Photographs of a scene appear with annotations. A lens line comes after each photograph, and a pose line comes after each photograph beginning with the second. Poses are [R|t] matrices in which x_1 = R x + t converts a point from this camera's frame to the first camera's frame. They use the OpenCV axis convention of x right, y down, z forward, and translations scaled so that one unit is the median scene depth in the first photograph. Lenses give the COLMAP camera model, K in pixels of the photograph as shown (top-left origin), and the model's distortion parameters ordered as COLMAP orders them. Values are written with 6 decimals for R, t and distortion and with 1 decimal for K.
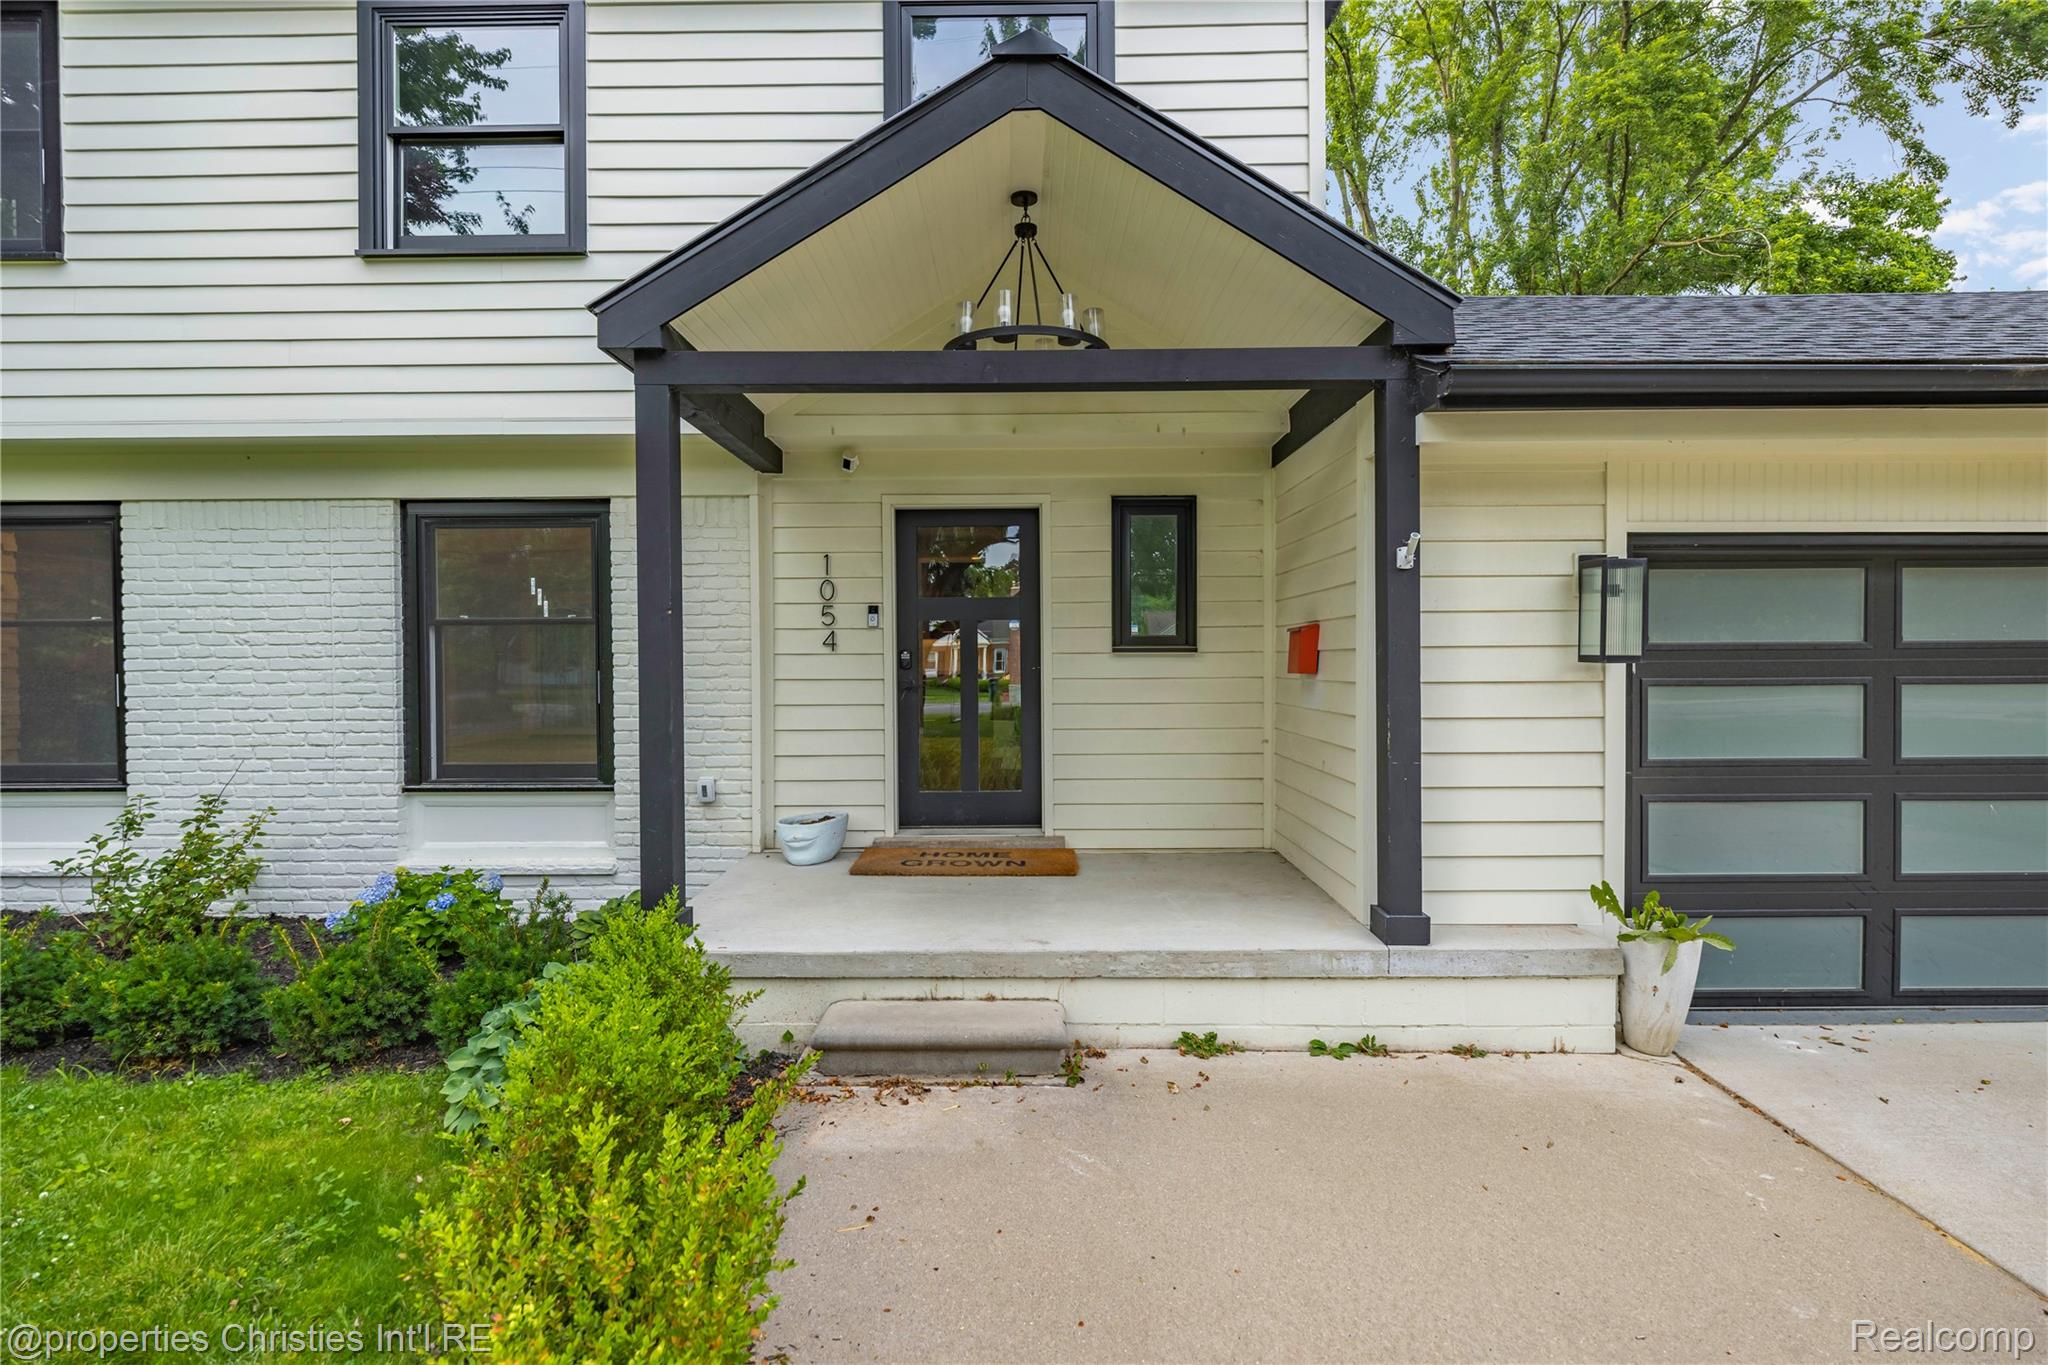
lens RADIAL K [[1005.9, 0, 1024.0], [0, 1005.9, 682.5], [0, 0, 1]] dist [-0.000530, -0.000251]
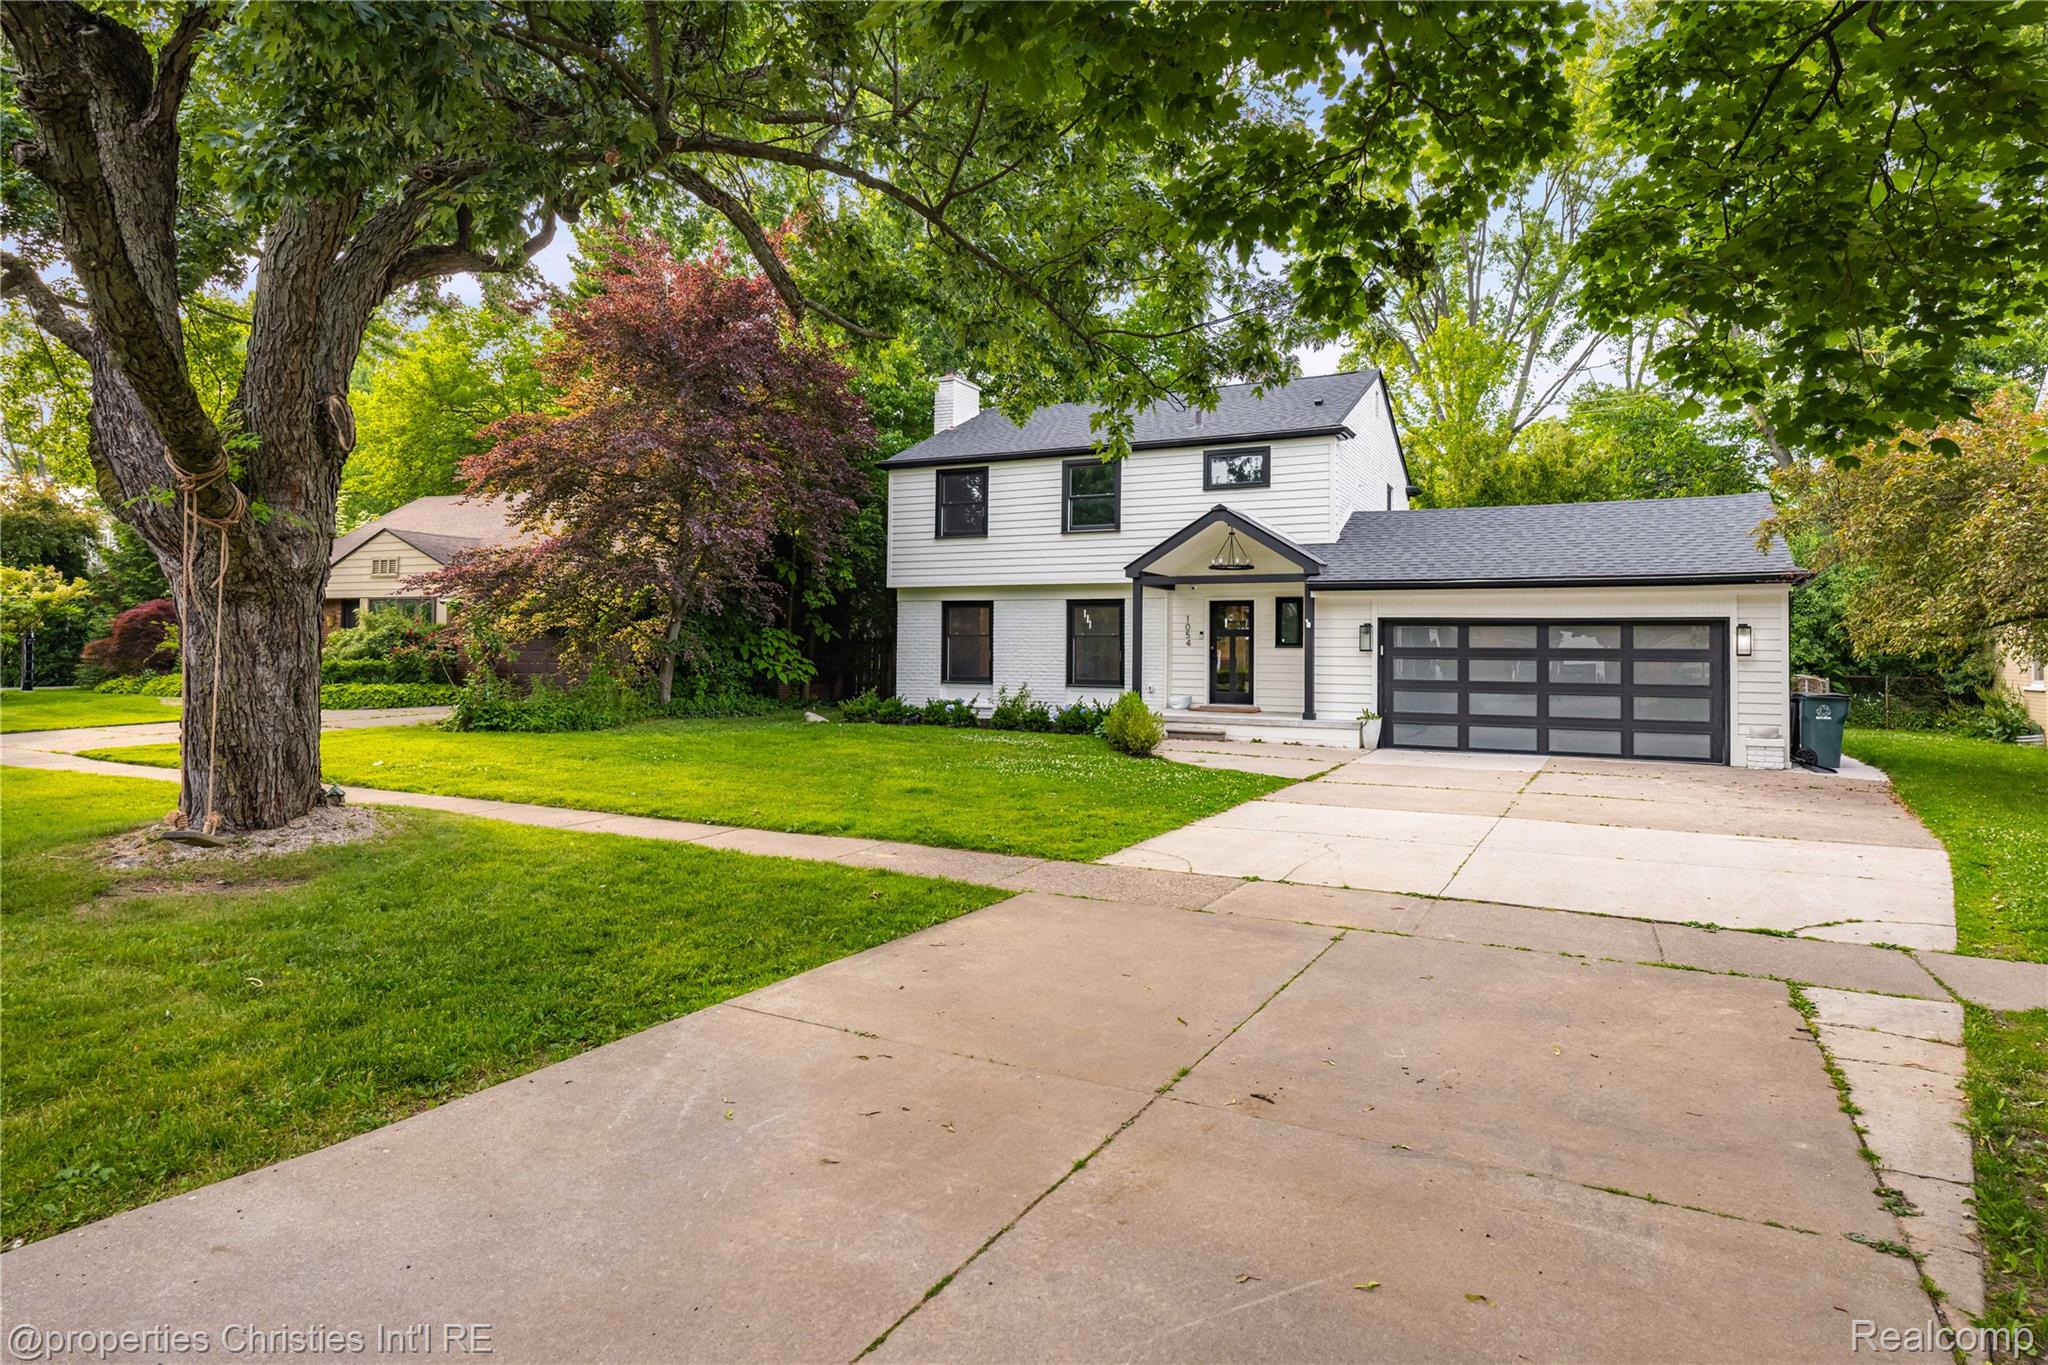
lens RADIAL K [[1155.7, 0, 1024.0], [0, 1155.7, 682.5], [0, 0, 1]] dist [0.000129, 0.000029]
pose [[0.898443, 0.027100, -0.438252, 1.018840], [-0.026347, 0.999622, 0.007802, 0.074402], [0.438298, 0.004537, 0.898818, -2.711660]]
